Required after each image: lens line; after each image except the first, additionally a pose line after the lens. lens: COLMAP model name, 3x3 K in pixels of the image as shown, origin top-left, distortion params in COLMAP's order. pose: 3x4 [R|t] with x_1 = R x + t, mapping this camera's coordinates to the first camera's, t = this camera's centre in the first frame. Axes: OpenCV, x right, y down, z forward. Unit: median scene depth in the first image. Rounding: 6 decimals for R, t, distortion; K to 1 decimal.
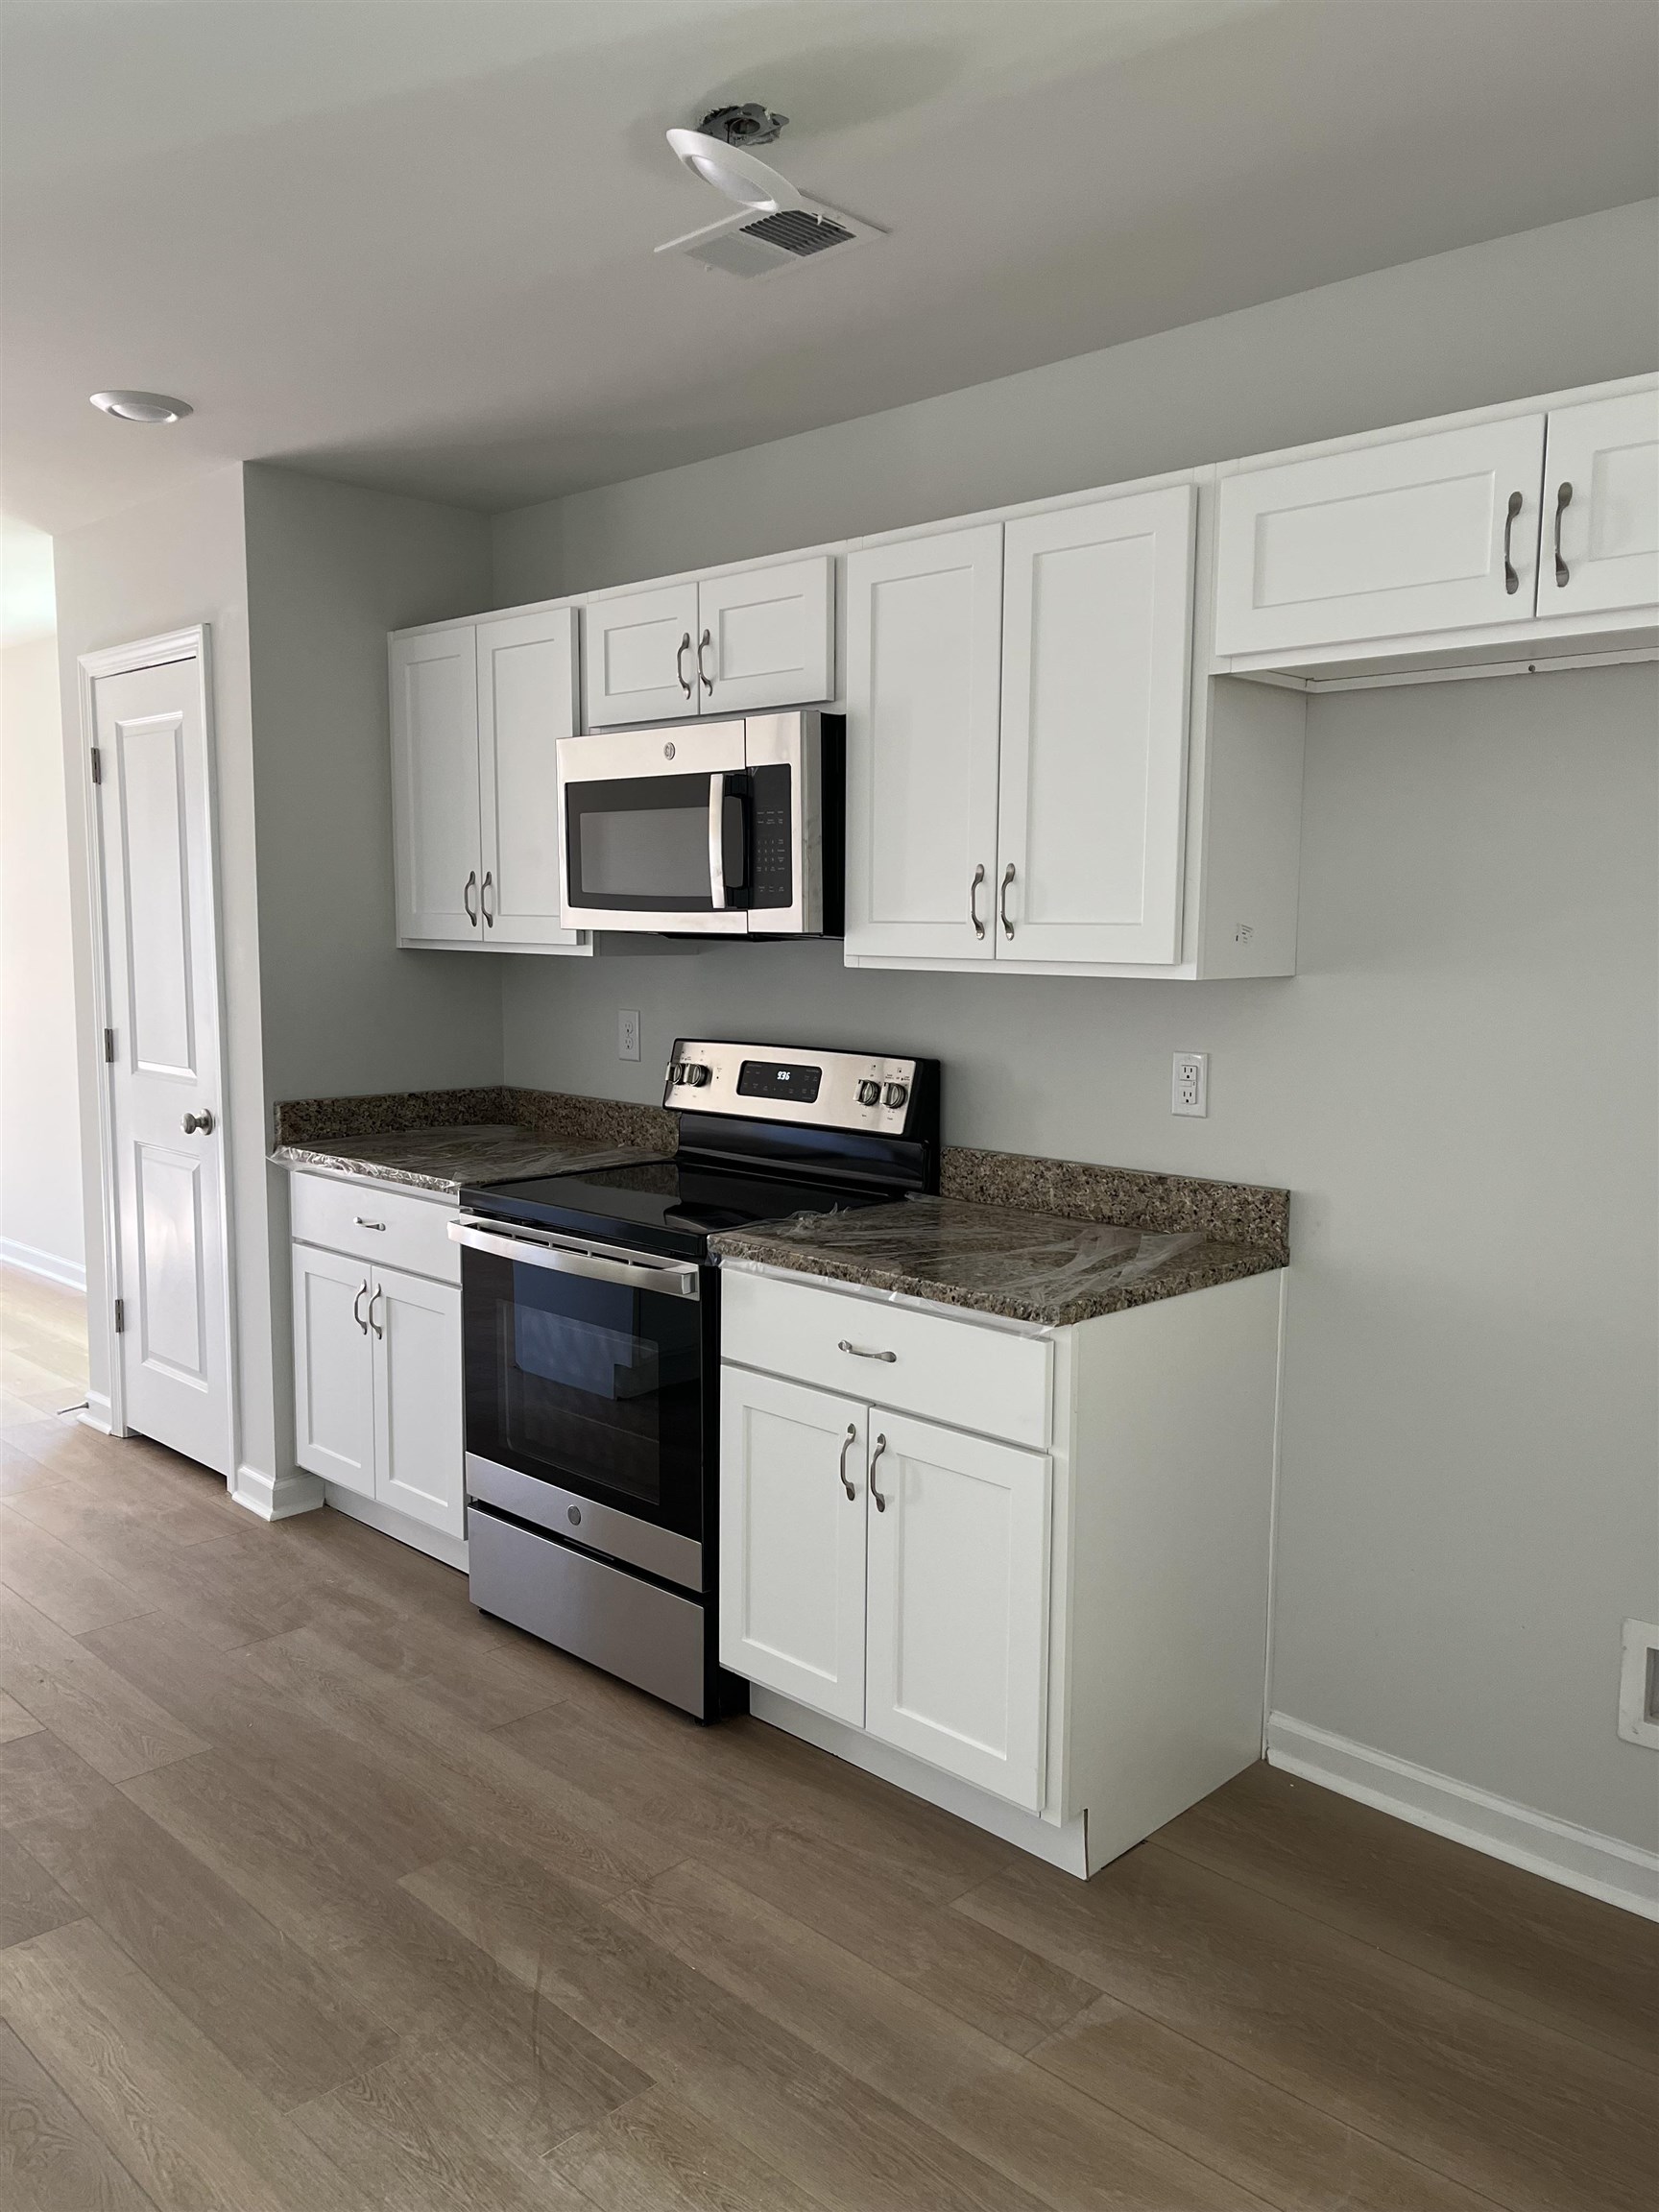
lens RADIAL K [[1675.1, 0, 839.2], [0, 1675.1, 1113.7], [0, 0, 1]] dist [0.060600, -0.118126]
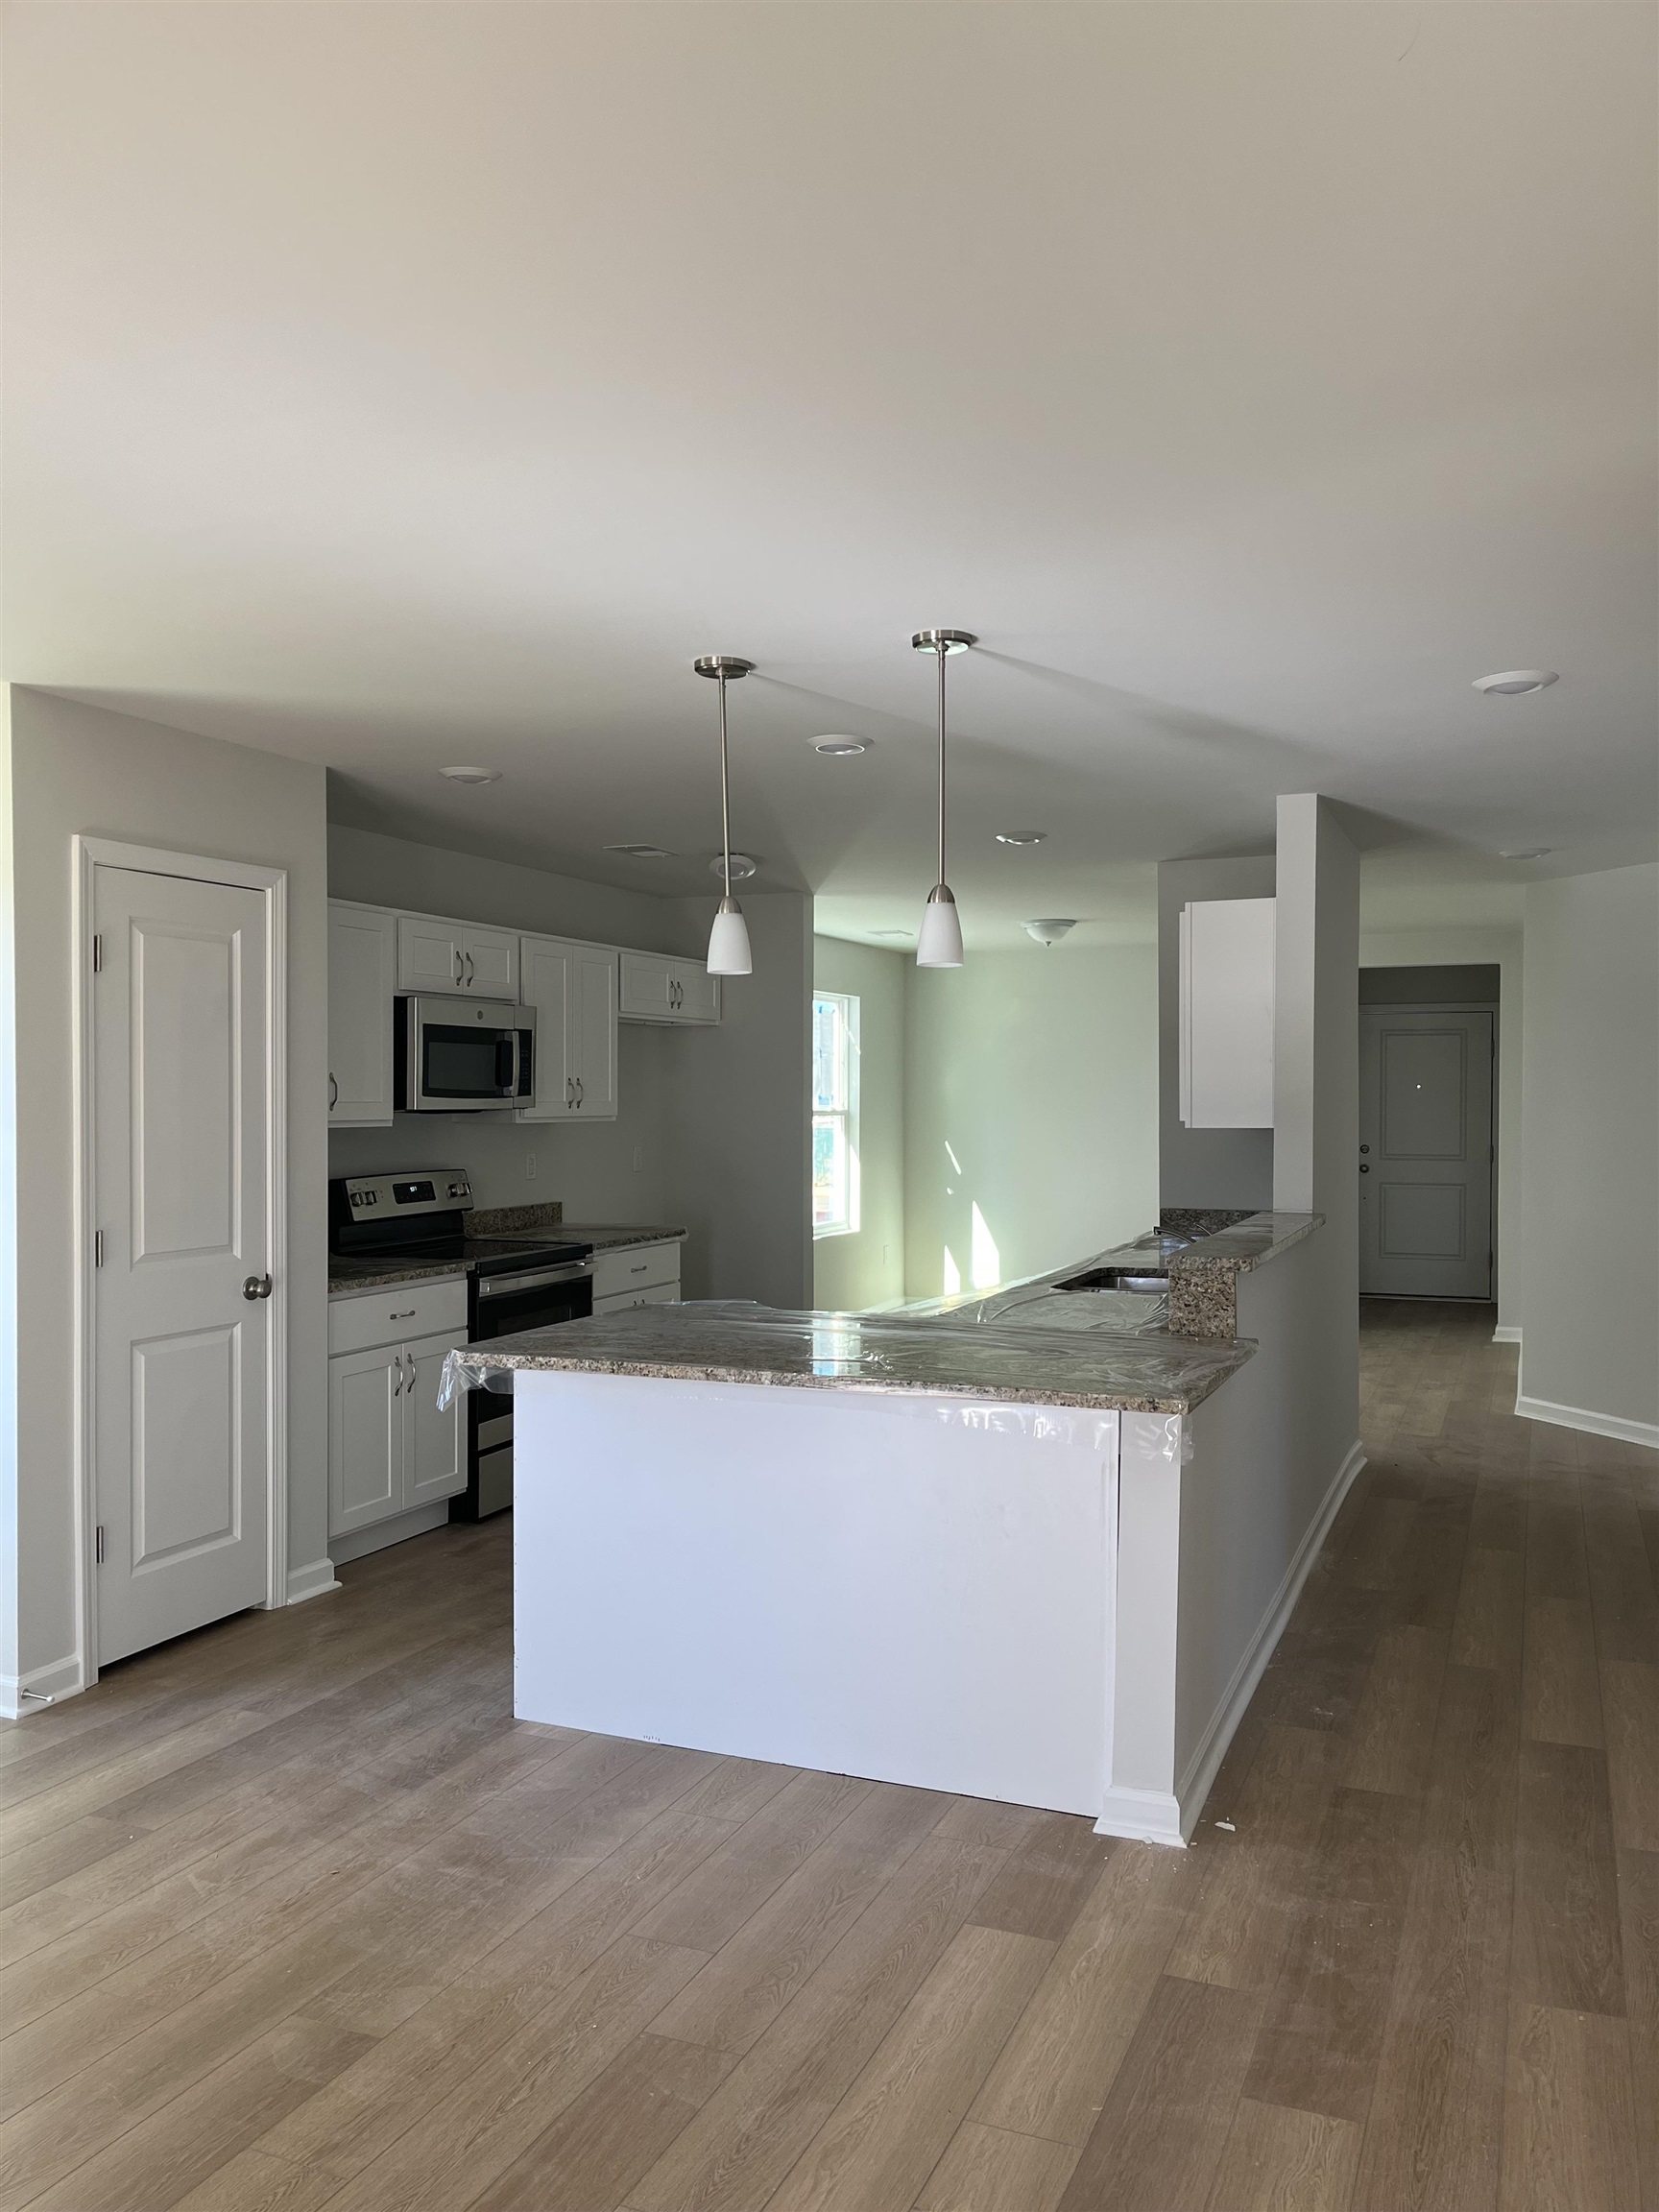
lens RADIAL K [[1675.1, 0, 839.2], [0, 1675.1, 1113.7], [0, 0, 1]] dist [0.060600, -0.118126]
pose [[-0.369861, -0.020450, 0.928862, -2.026531], [0.101429, 0.992894, 0.062247, -0.182480], [-0.923534, 0.117236, -0.365158, 1.335538]]
